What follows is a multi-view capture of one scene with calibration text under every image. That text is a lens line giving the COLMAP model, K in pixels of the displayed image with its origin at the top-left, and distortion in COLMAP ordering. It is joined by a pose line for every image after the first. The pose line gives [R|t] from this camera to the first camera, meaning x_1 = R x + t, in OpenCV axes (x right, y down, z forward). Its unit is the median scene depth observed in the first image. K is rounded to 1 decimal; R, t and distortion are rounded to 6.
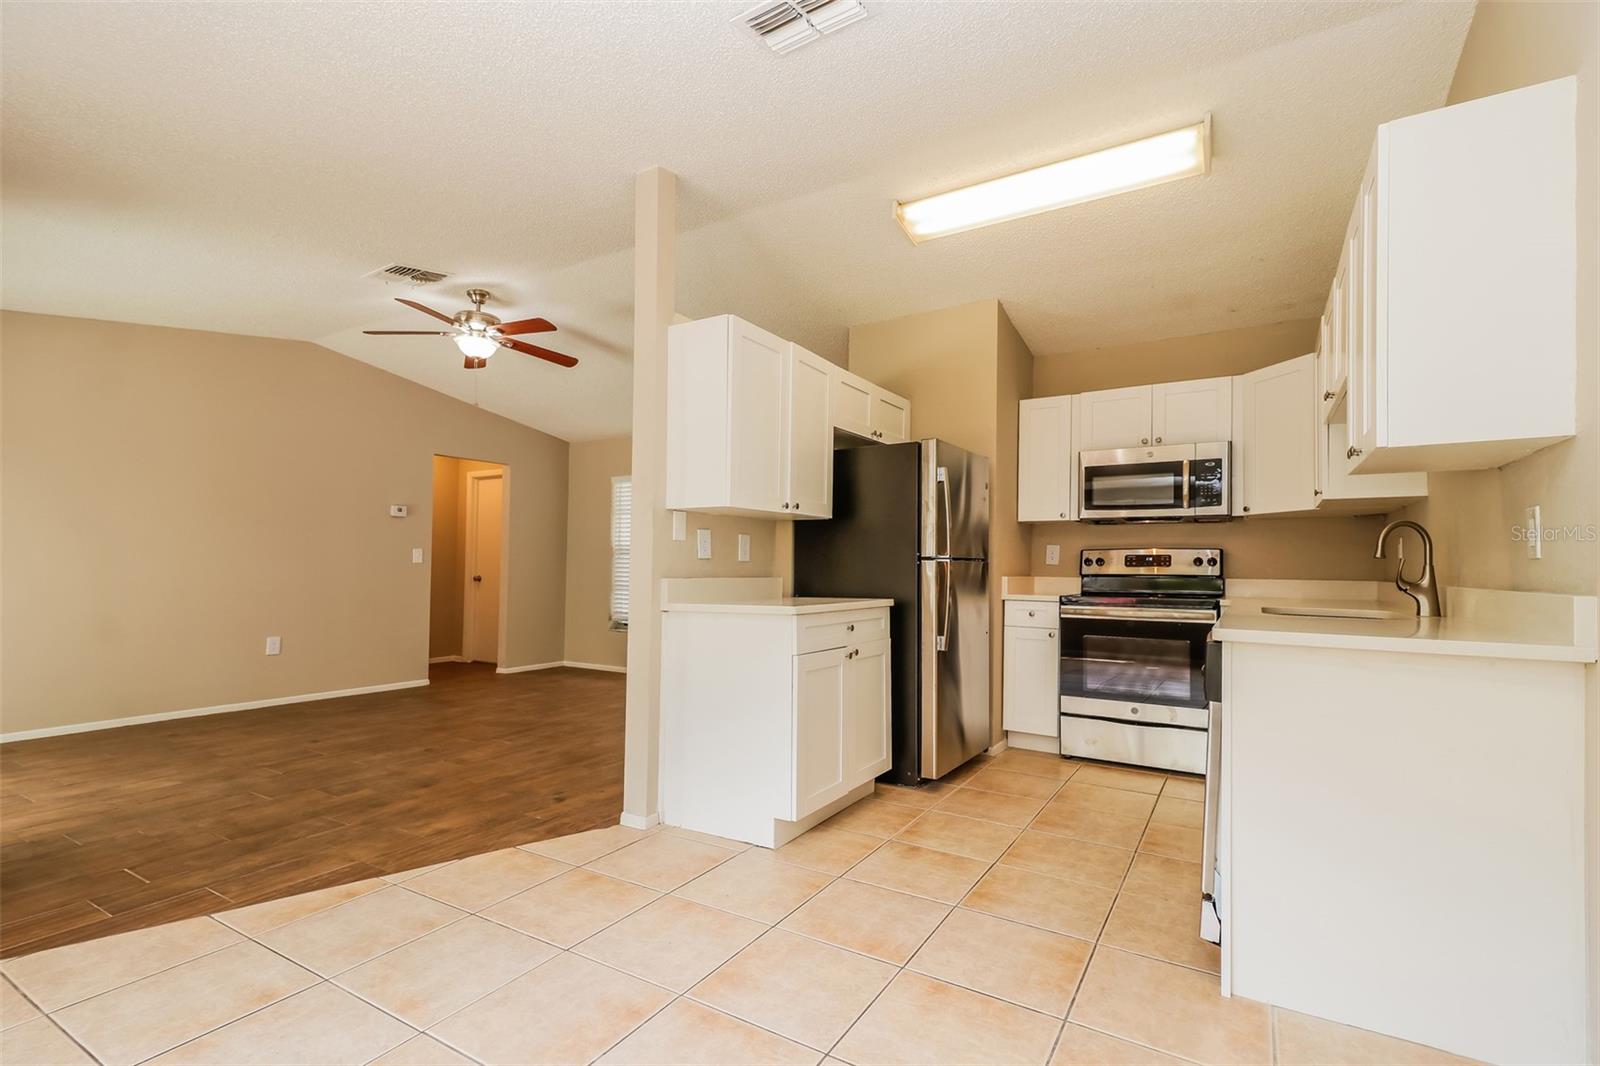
lens RADIAL K [[733.4, 0, 821.1], [0, 733.4, 565.5], [0, 0, 1]] dist [0.002518, 0.000406]
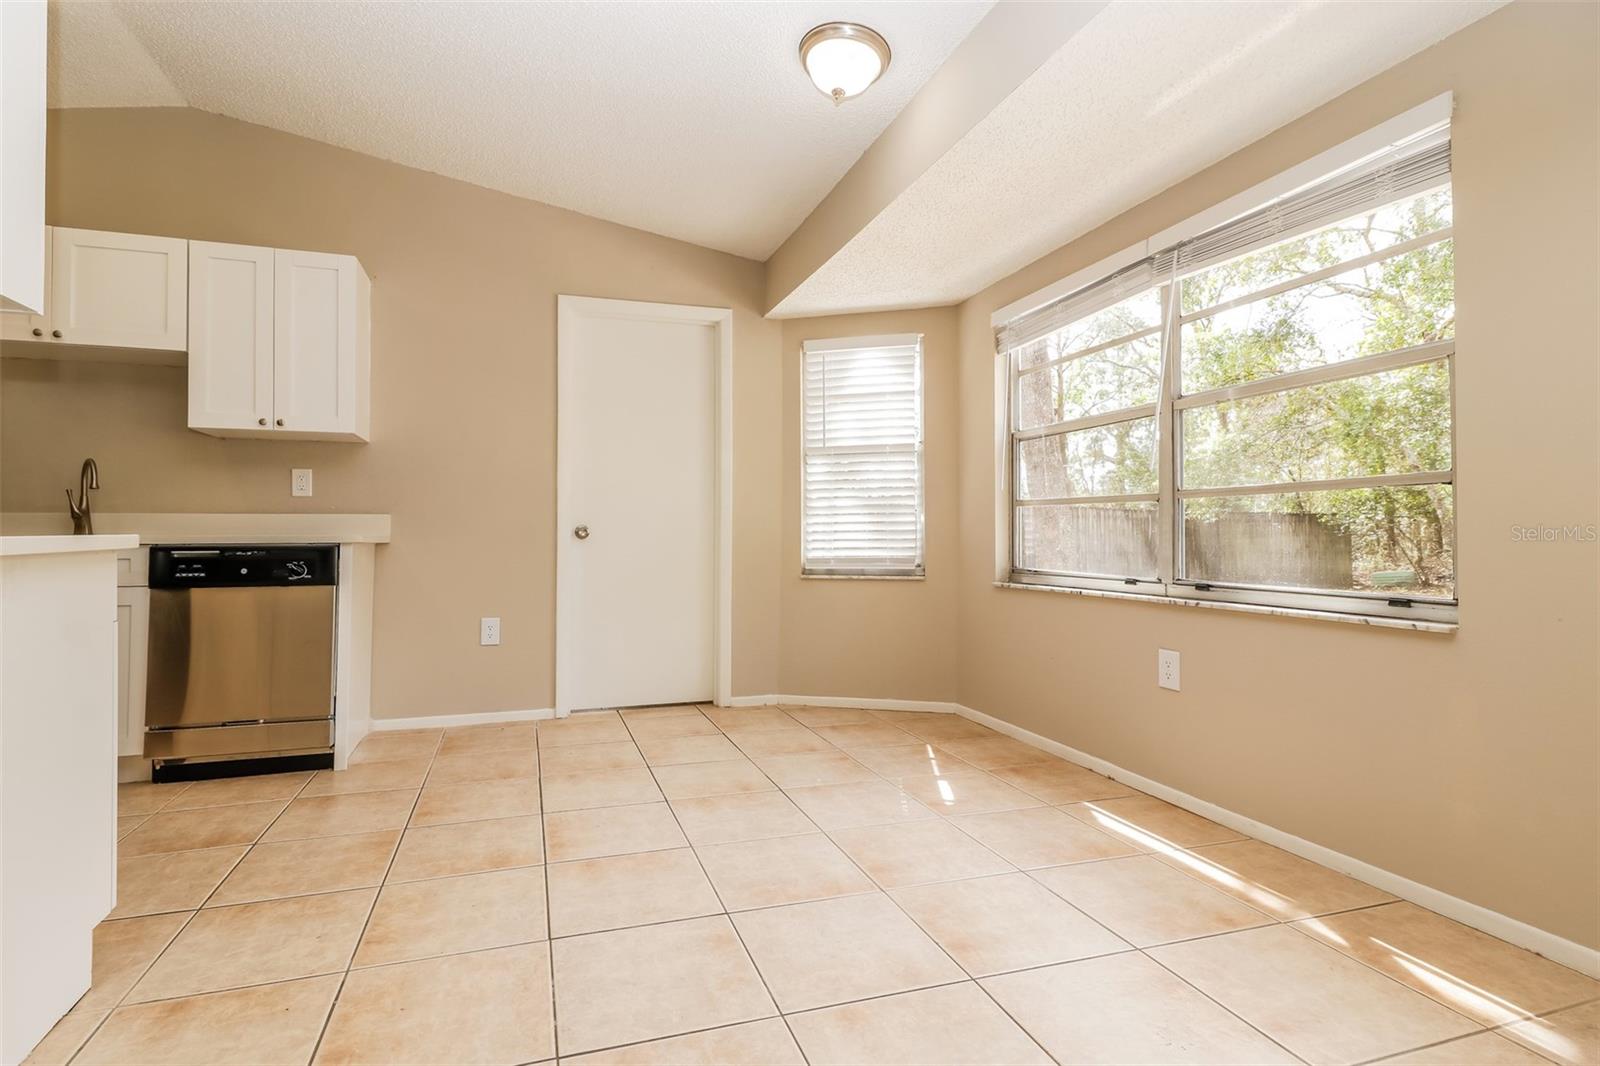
lens RADIAL K [[764.2, 0, 739.2], [0, 764.2, 513.1], [0, 0, 1]] dist [0.016870, -0.000311]
pose [[-0.721466, 0.014234, 0.692303, -0.542024], [-0.005128, 0.999651, -0.025897, 0.035575], [-0.692431, -0.022234, -0.721142, 0.733163]]
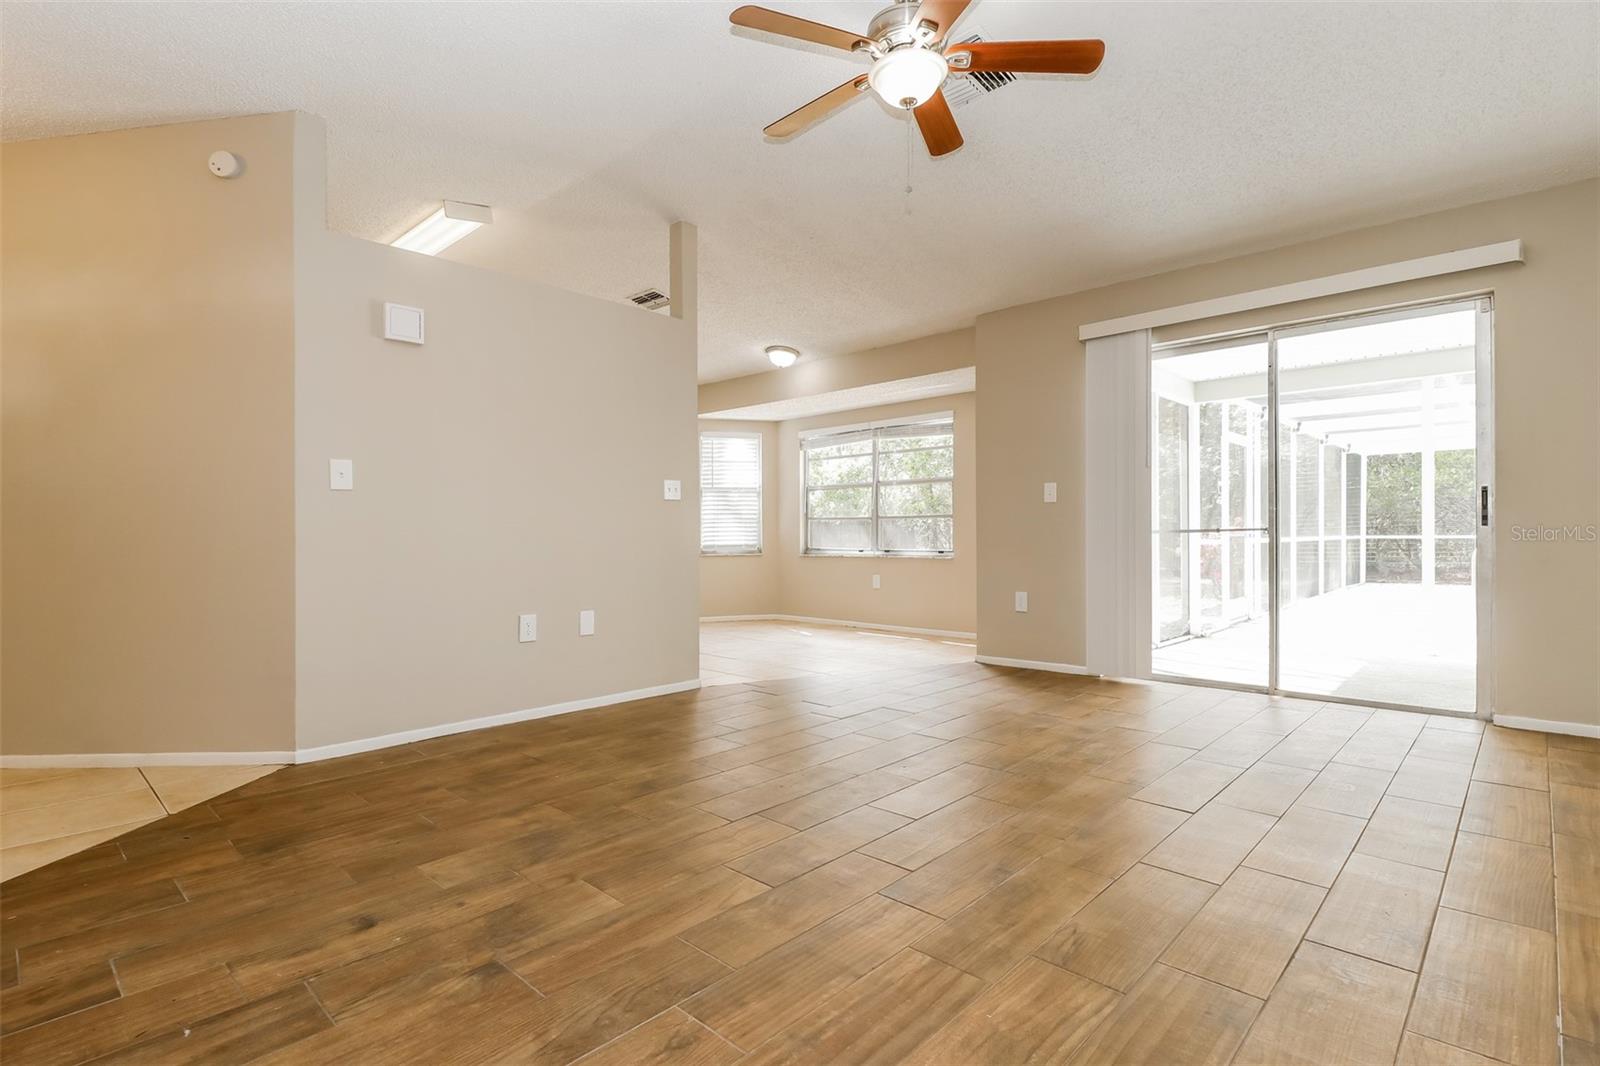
lens RADIAL K [[765.8, 0, 818.2], [0, 765.8, 533.7], [0, 0, 1]] dist [0.019177, -0.011668]
pose [[-0.977136, -0.002481, 0.212599, -0.598721], [-0.002837, 0.999995, -0.001367, 0.040719], [-0.212595, -0.001939, -0.977139, 1.768232]]
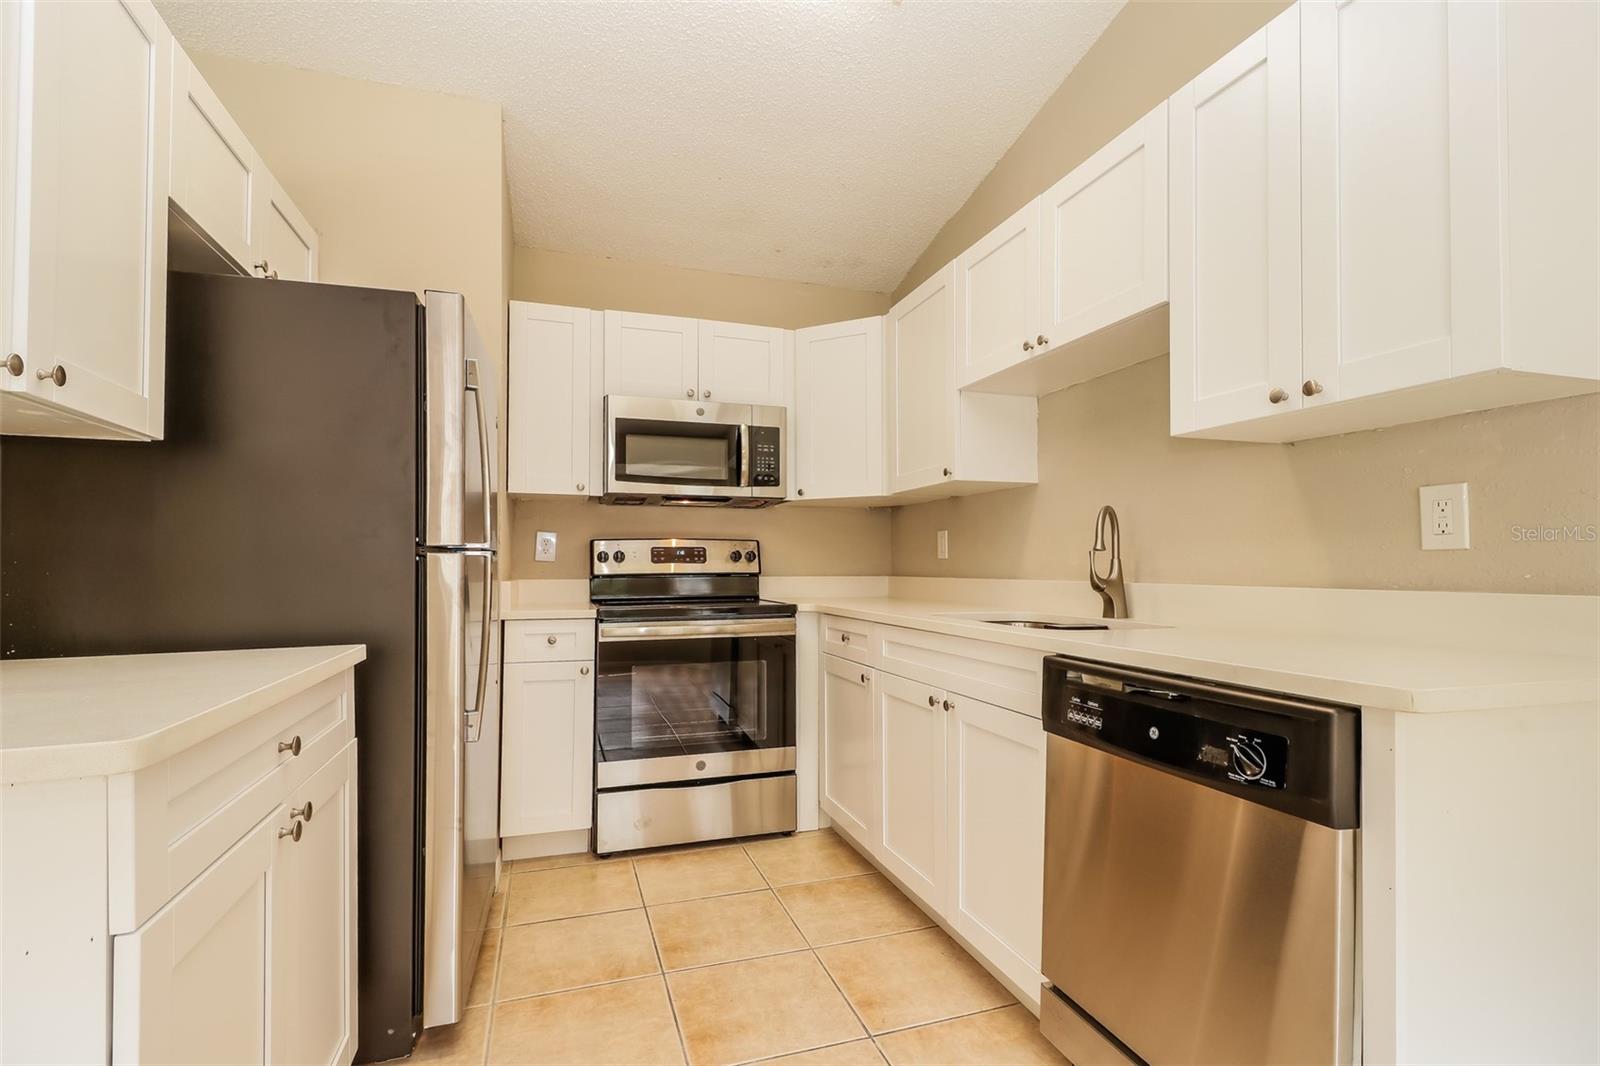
lens RADIAL K [[742.1, 0, 797.4], [0, 742.1, 554.0], [0, 0, 1]] dist [0.021358, -0.010788]
pose [[0.665579, 0.000738, 0.746327, -0.047366], [0.006519, 0.999956, -0.006802, -0.001766], [-0.746299, 0.009393, 0.665544, 0.434105]]
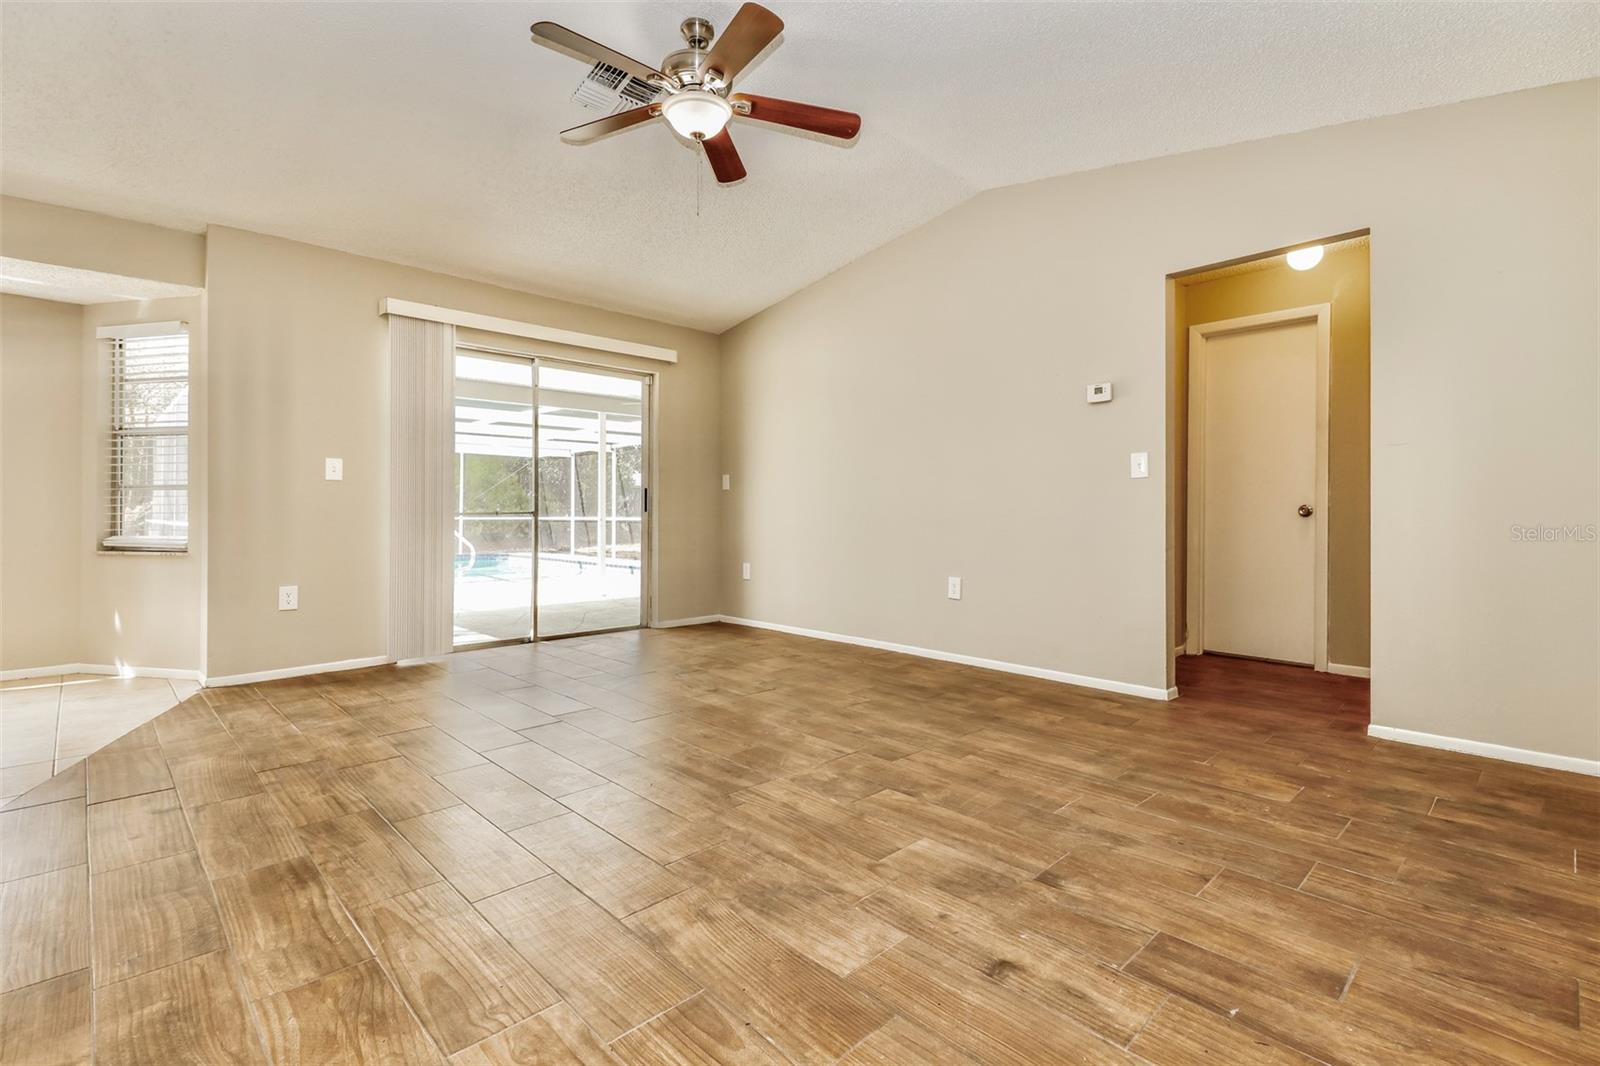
lens RADIAL K [[726.9, 0, 791.1], [0, 726.9, 509.1], [0, 0, 1]] dist [0.018327, -0.000591]
pose [[-0.283566, -0.013032, -0.958864, 0.103638], [0.000162, 0.999907, -0.013637, 0.043461], [0.958953, -0.004022, -0.283538, 1.406569]]
